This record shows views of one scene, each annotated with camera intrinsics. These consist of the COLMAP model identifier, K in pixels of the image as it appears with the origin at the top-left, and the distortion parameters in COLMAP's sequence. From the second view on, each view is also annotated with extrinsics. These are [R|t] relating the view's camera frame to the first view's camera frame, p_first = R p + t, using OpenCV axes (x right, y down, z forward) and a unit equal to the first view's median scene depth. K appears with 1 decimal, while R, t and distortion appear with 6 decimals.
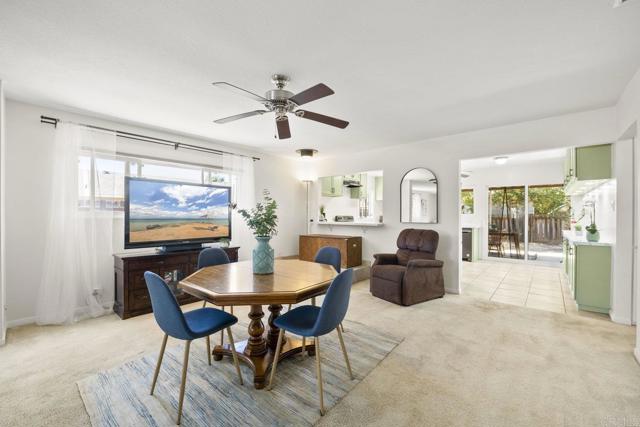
lens RADIAL K [[262.2, 0, 319.3], [0, 262.2, 217.5], [0, 0, 1]] dist [-0.012288, -0.001290]
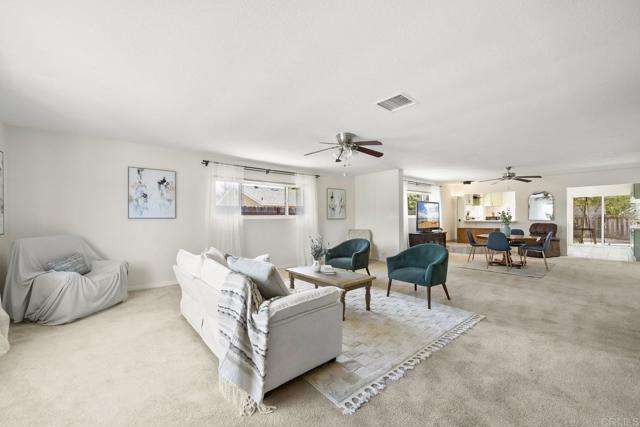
lens RADIAL K [[255.4, 0, 318.4], [0, 255.4, 216.1], [0, 0, 1]] dist [-0.009723, -0.001024]
pose [[0.988203, -0.006907, -0.152997, -1.053906], [0.004877, 0.999895, -0.013646, 0.009330], [0.153075, 0.012739, 0.988132, -1.207091]]
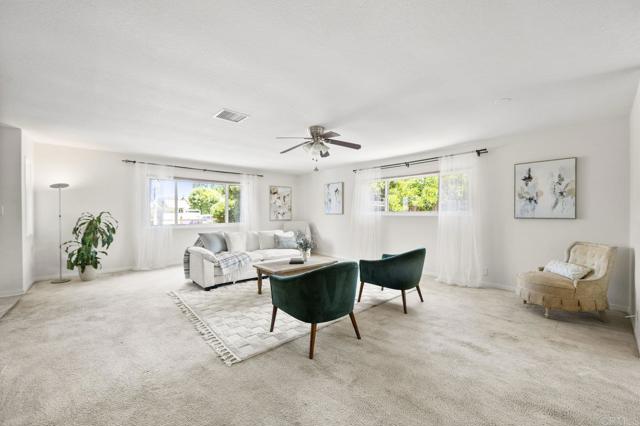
lens RADIAL K [[247.7, 0, 314.9], [0, 247.7, 214.8], [0, 0, 1]] dist [-0.004011, 0.000009]
pose [[-0.133911, 0.002335, -0.990991, -0.181839], [-0.014391, 0.999887, 0.004301, 0.000600], [0.990889, 0.014837, -0.133863, -0.092596]]
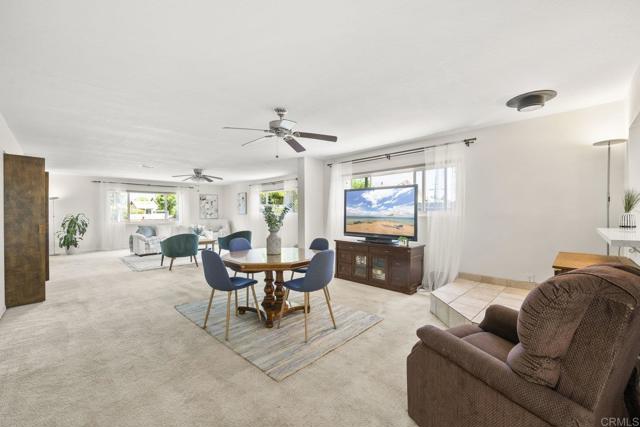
lens RADIAL K [[262.2, 0, 313.4], [0, 262.2, 214.1], [0, 0, 1]] dist [-0.012288, -0.001290]
pose [[-0.080689, -0.000789, -0.996739, 0.695343], [-0.009590, 0.999954, -0.000016, -0.006097], [0.996693, 0.009558, -0.080692, 0.765123]]
